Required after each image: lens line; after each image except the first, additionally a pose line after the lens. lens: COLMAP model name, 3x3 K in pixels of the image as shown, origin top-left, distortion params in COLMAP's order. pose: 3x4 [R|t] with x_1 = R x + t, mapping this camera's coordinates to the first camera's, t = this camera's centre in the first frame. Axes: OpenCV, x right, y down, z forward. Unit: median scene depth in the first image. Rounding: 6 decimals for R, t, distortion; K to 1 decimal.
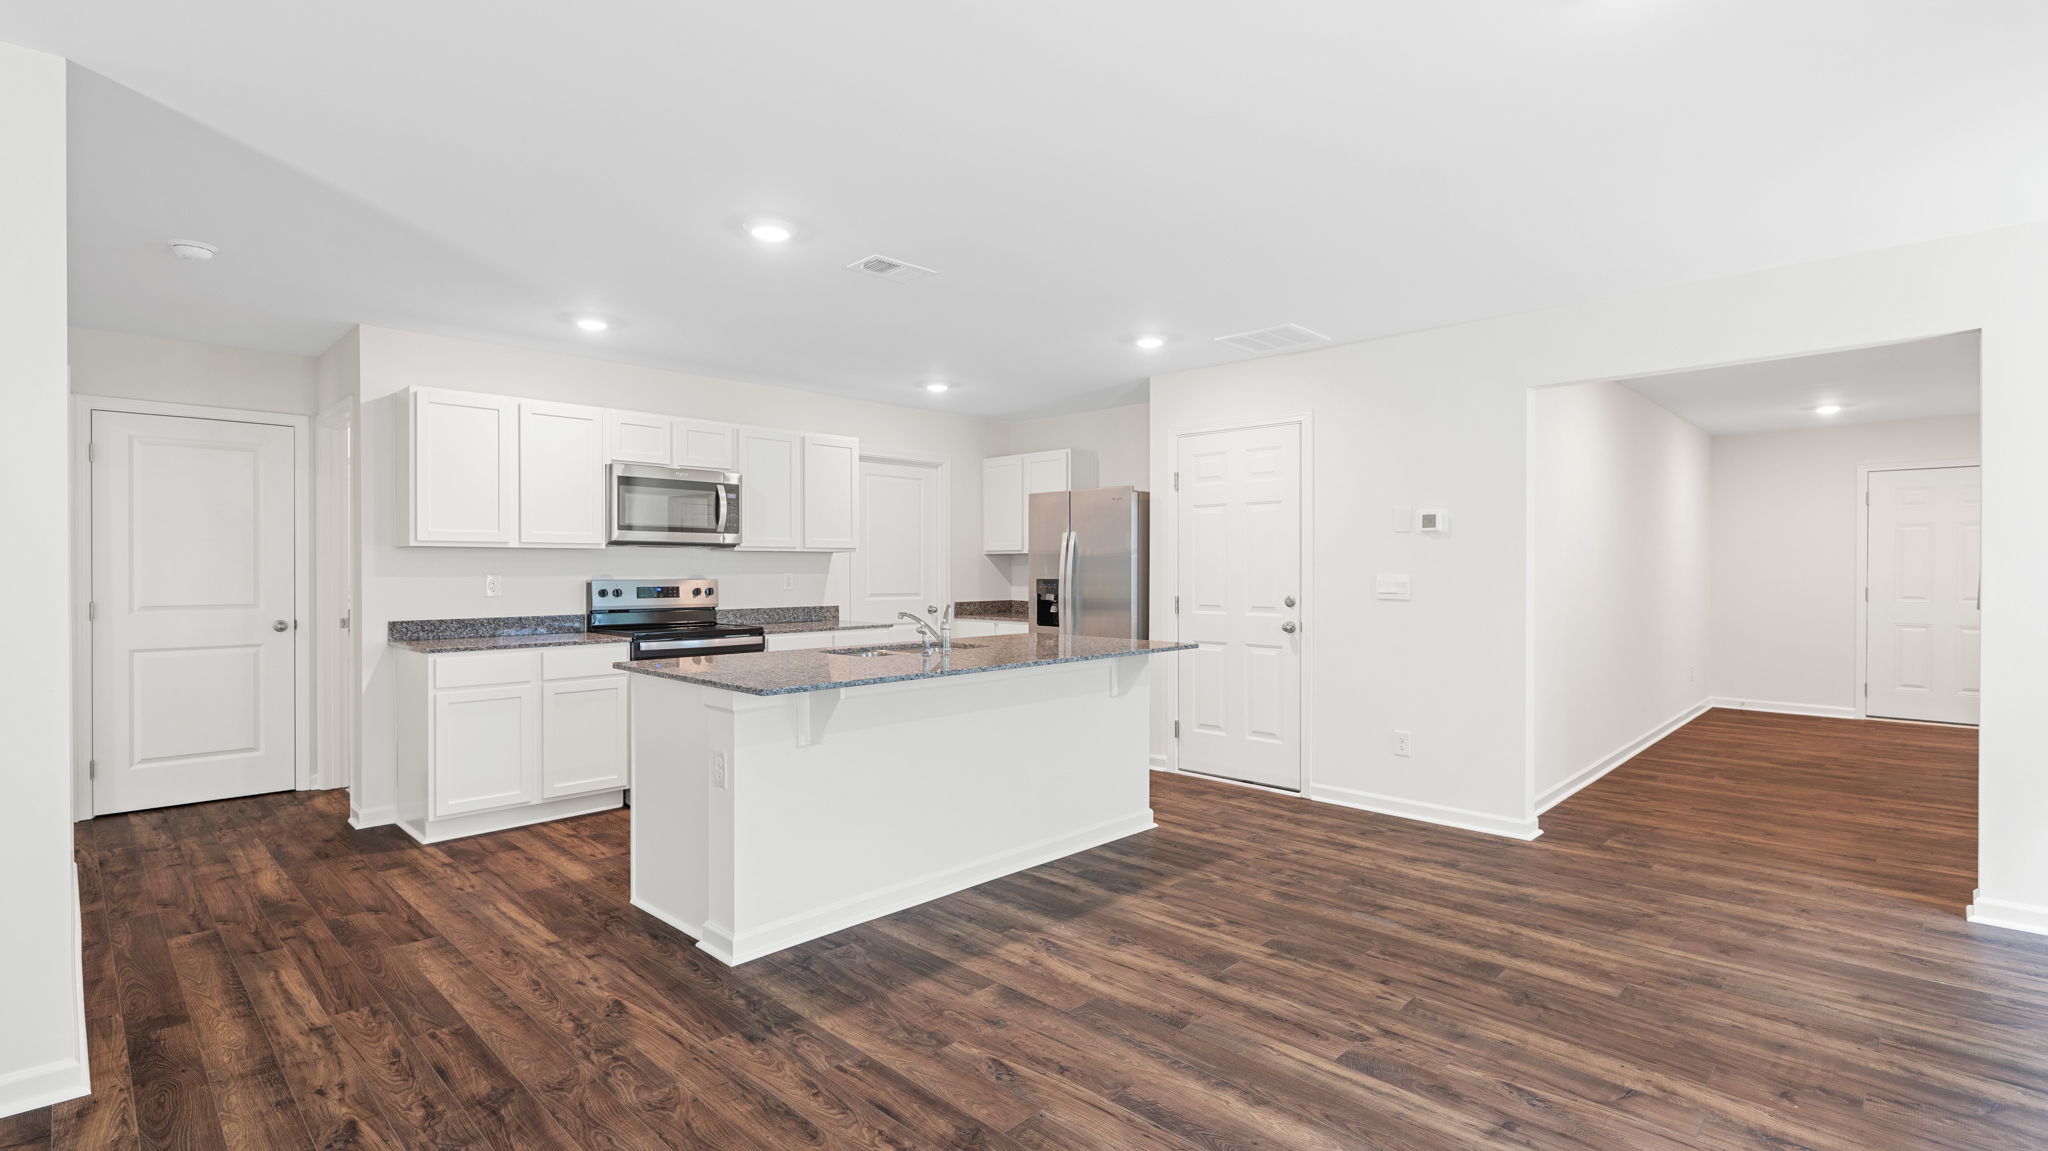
lens RADIAL K [[935.7, 0, 1016.8], [0, 935.7, 578.0], [0, 0, 1]] dist [-0.003842, 0.000248]
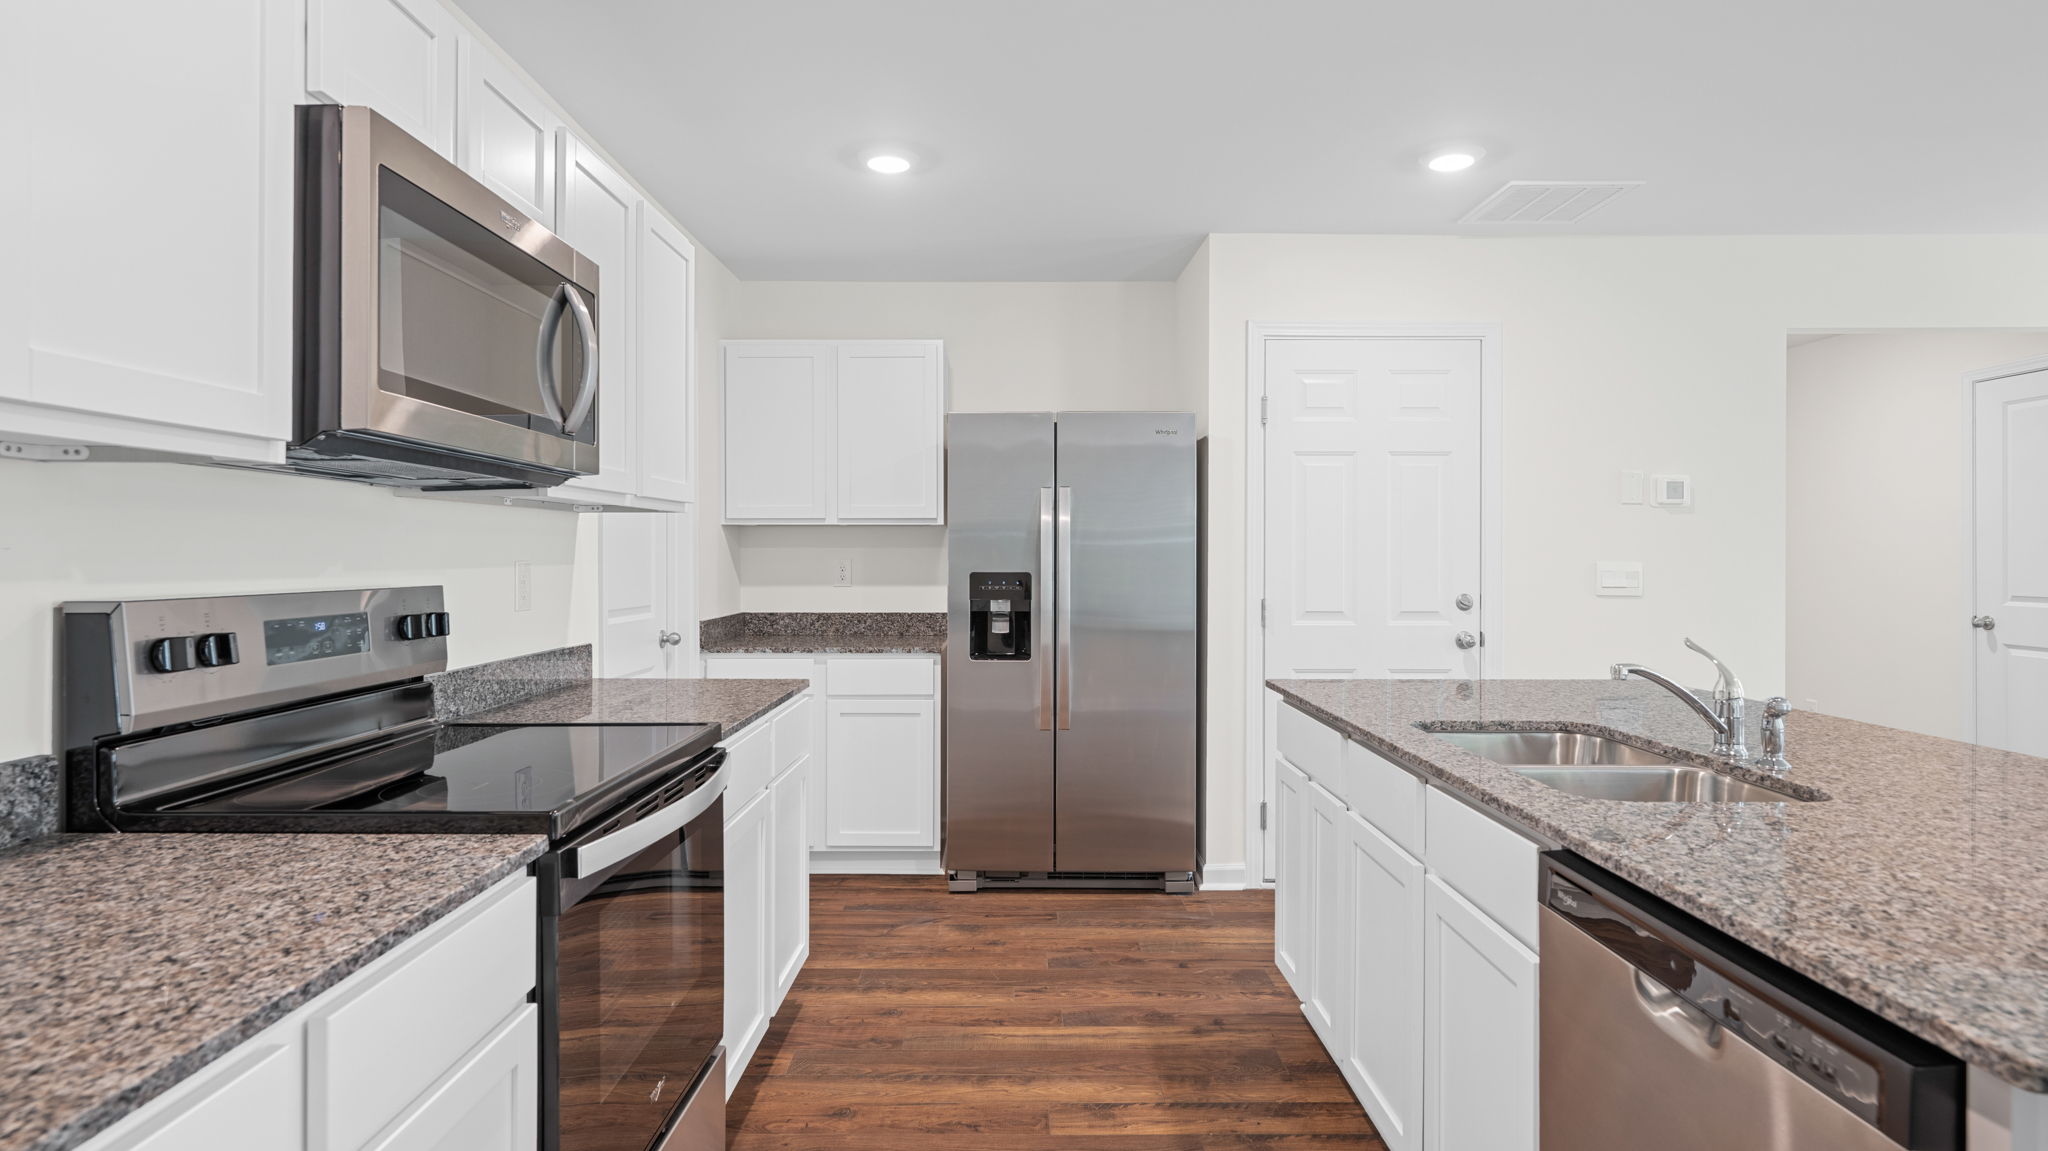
lens RADIAL K [[1086.9, 0, 1014.5], [0, 1086.9, 566.4], [0, 0, 1]] dist [-0.000112, 0.000068]
pose [[0.715356, -0.006945, 0.698726, -0.530877], [0.005985, 0.999975, 0.003812, -0.006254], [-0.698735, 0.001455, 0.715379, 0.723752]]
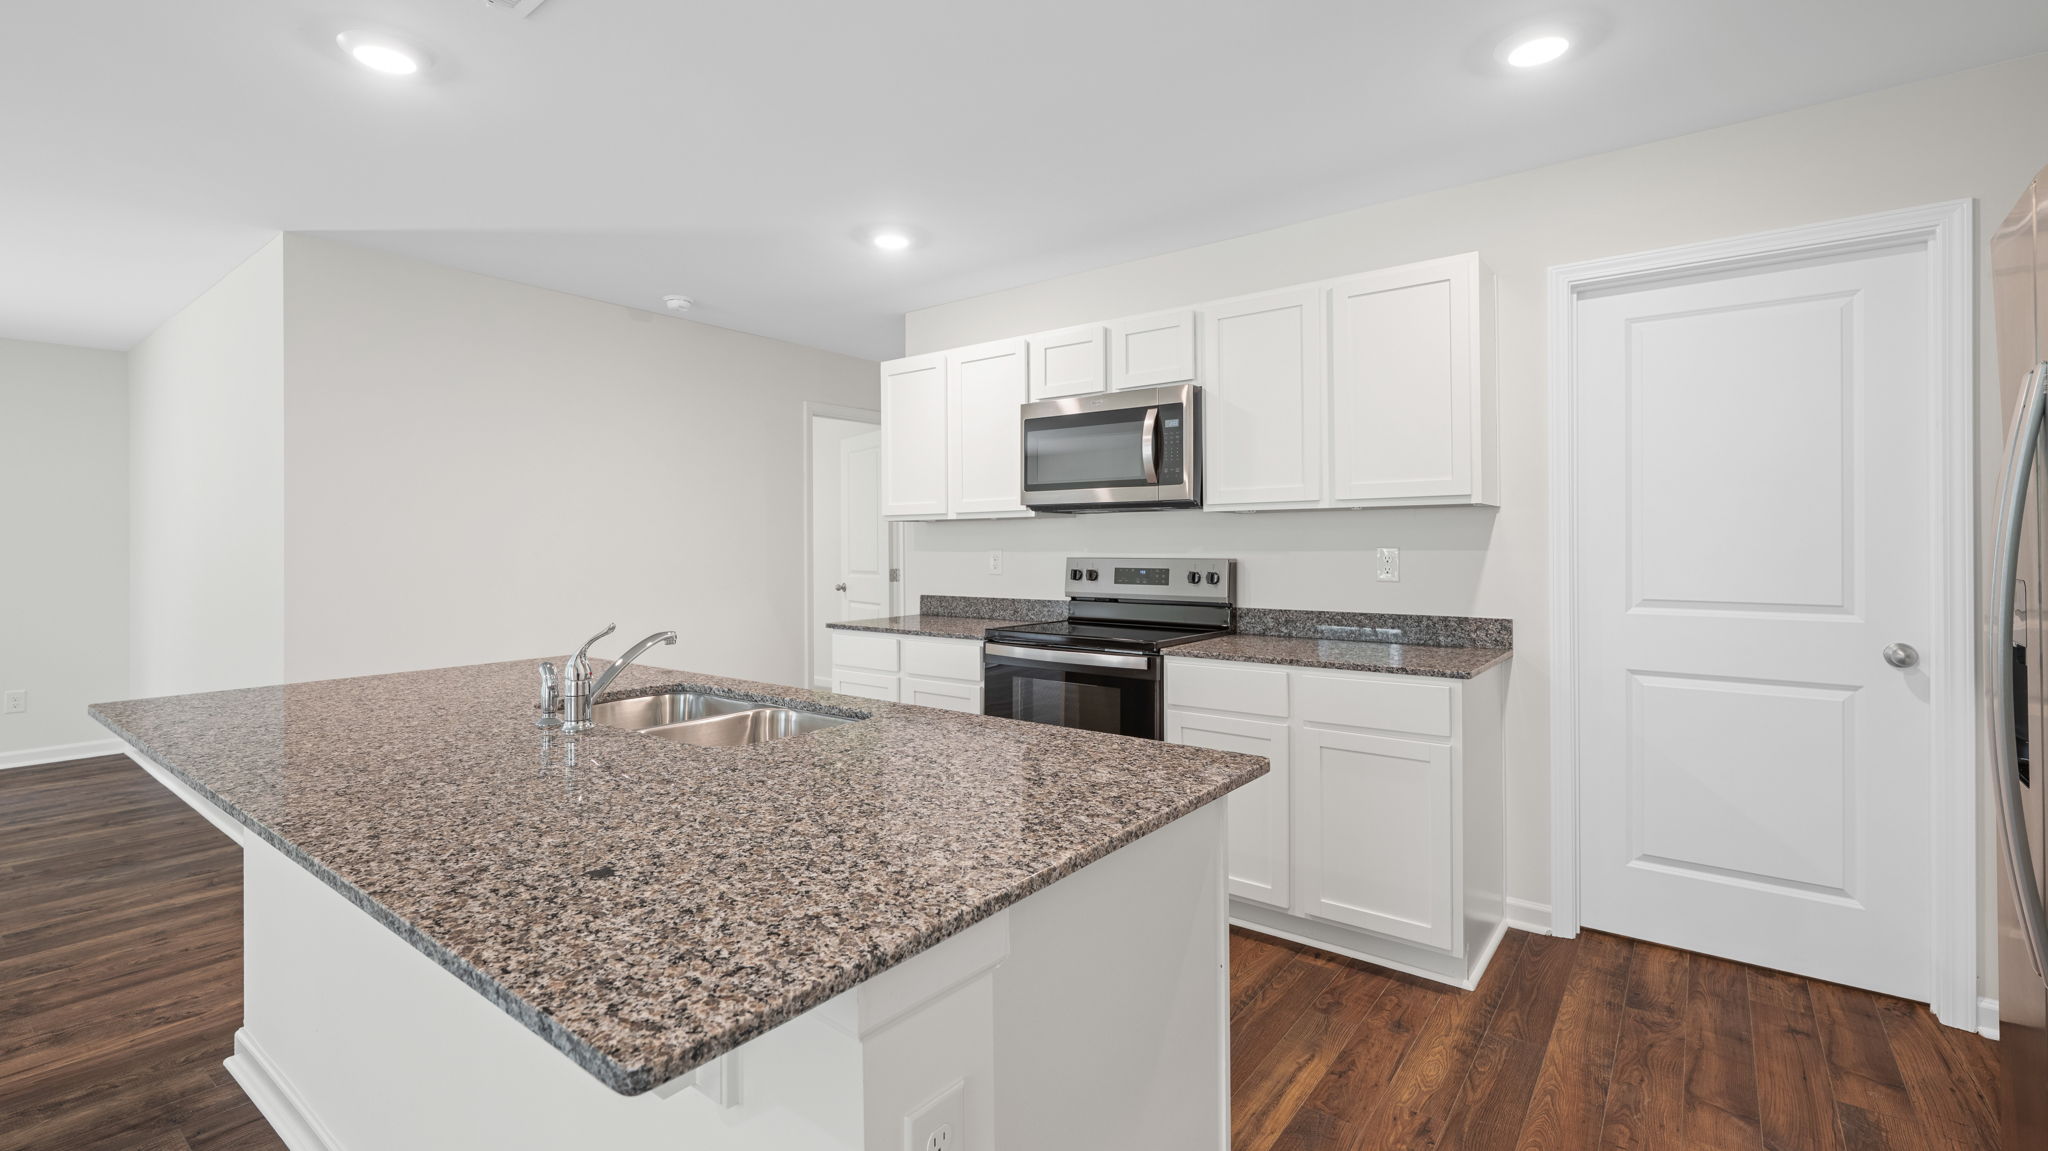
lens RADIAL K [[883.7, 0, 1015.6], [0, 883.7, 550.4], [0, 0, 1]] dist [-0.002851, -0.000366]
pose [[0.120613, 0.007170, -0.992674, 0.298601], [-0.005461, 0.999964, 0.006559, -0.008840], [0.992685, 0.004630, 0.120647, 0.953900]]
